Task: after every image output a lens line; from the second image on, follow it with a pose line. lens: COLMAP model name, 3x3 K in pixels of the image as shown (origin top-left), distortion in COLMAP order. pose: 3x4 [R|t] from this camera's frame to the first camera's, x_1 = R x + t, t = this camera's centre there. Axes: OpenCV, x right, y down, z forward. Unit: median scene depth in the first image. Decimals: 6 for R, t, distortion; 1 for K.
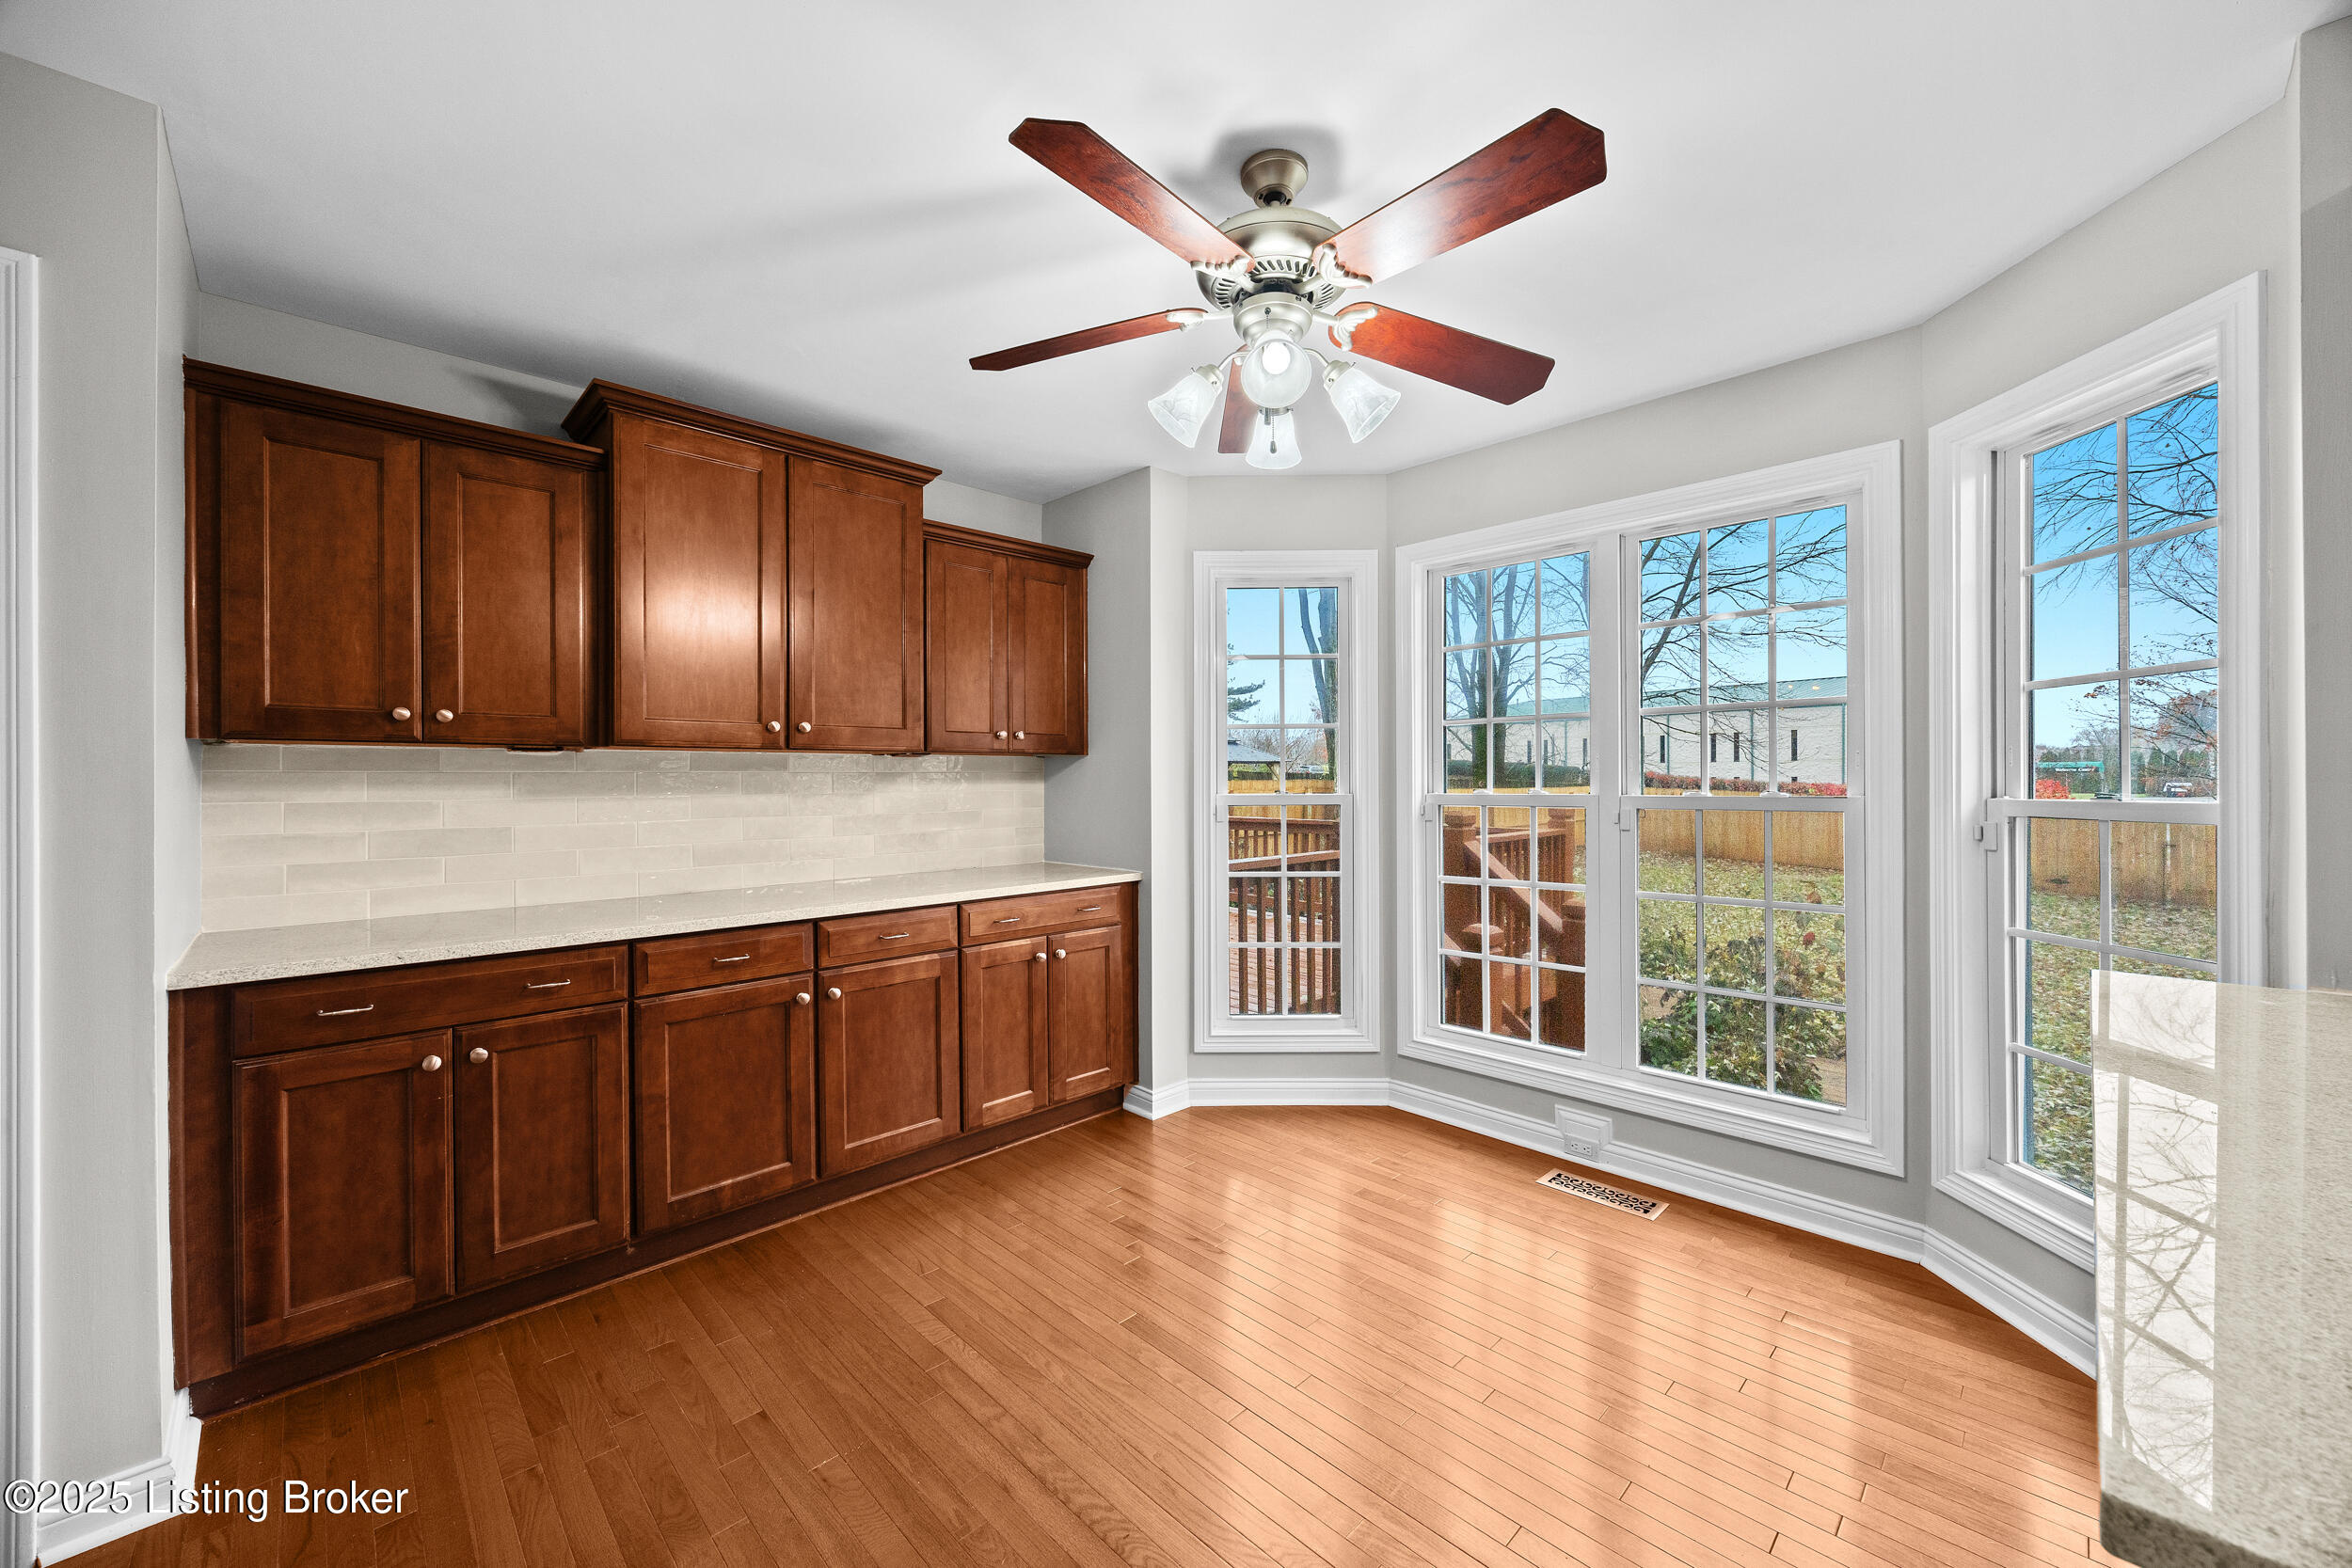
lens RADIAL K [[899.2, 0, 1181.1], [0, 899.2, 789.0], [0, 0, 1]] dist [-0.000505, -0.000002]
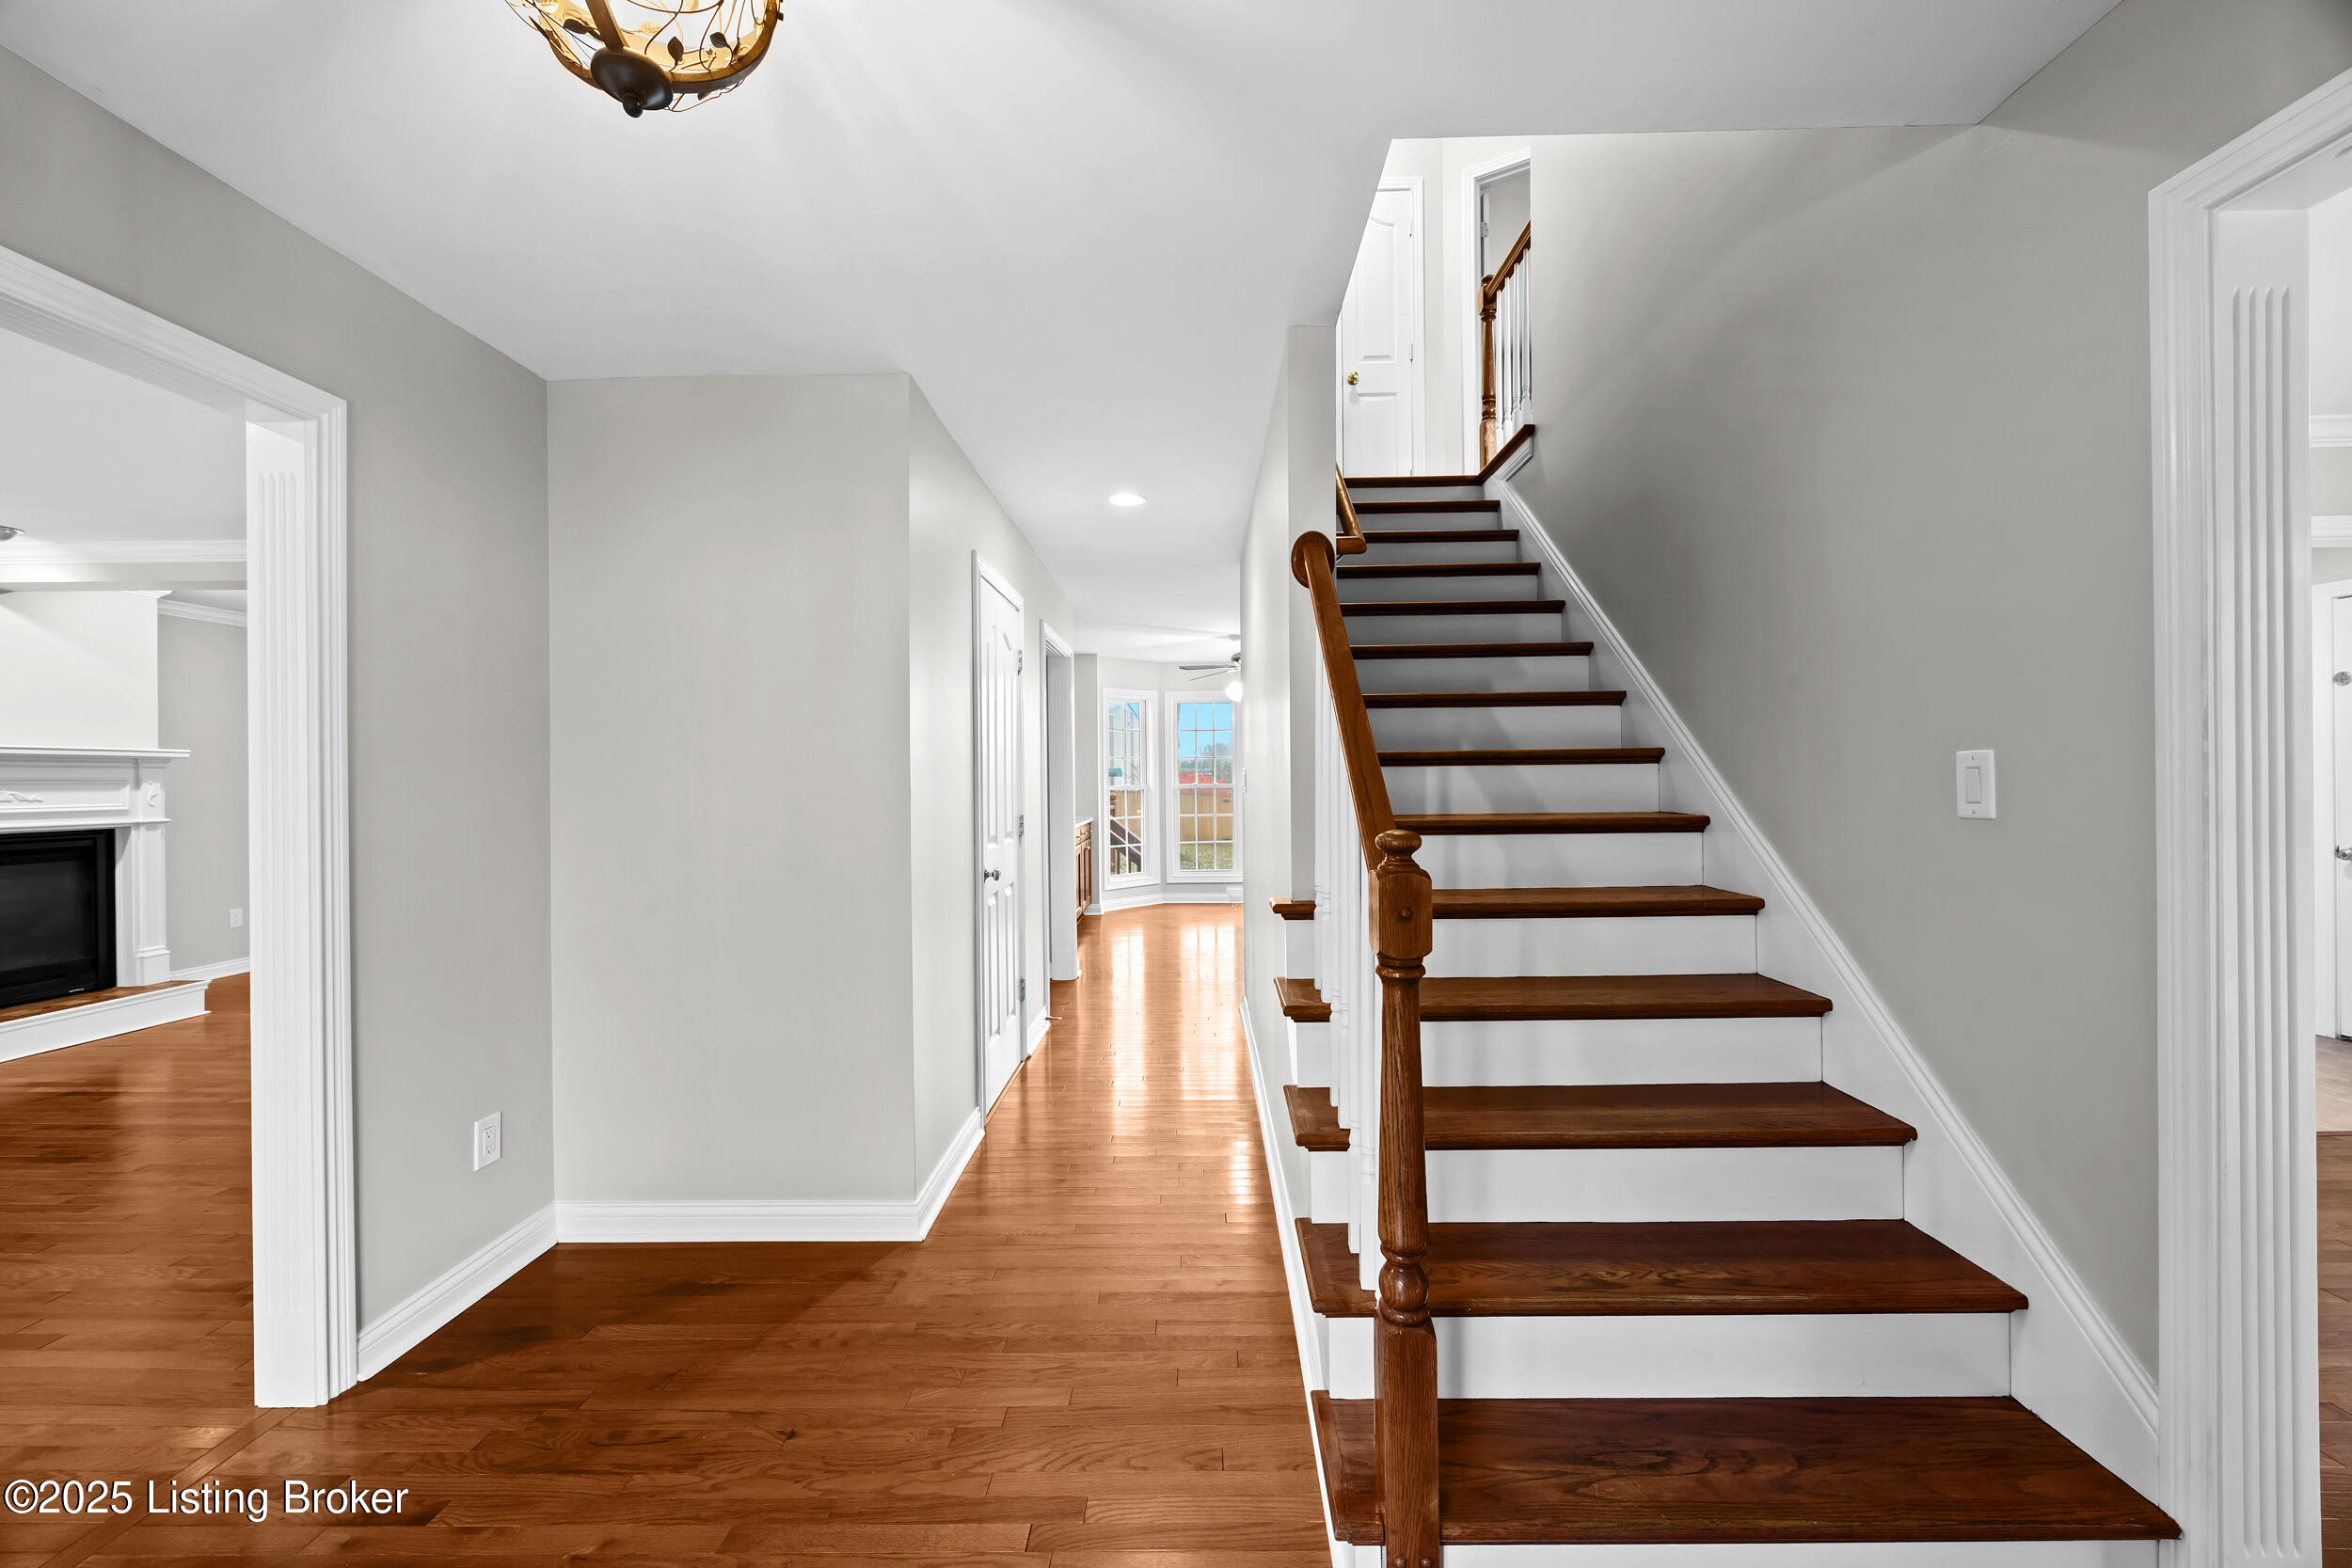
lens RADIAL K [[899.2, 0, 1177.6], [0, 899.2, 779.0], [0, 0, 1]] dist [-0.000505, -0.000002]
pose [[0.708778, -0.003715, 0.705422, -1.628836], [0.008608, 0.999957, -0.003382, -0.004623], [-0.705379, 0.008470, 0.708780, -0.924735]]
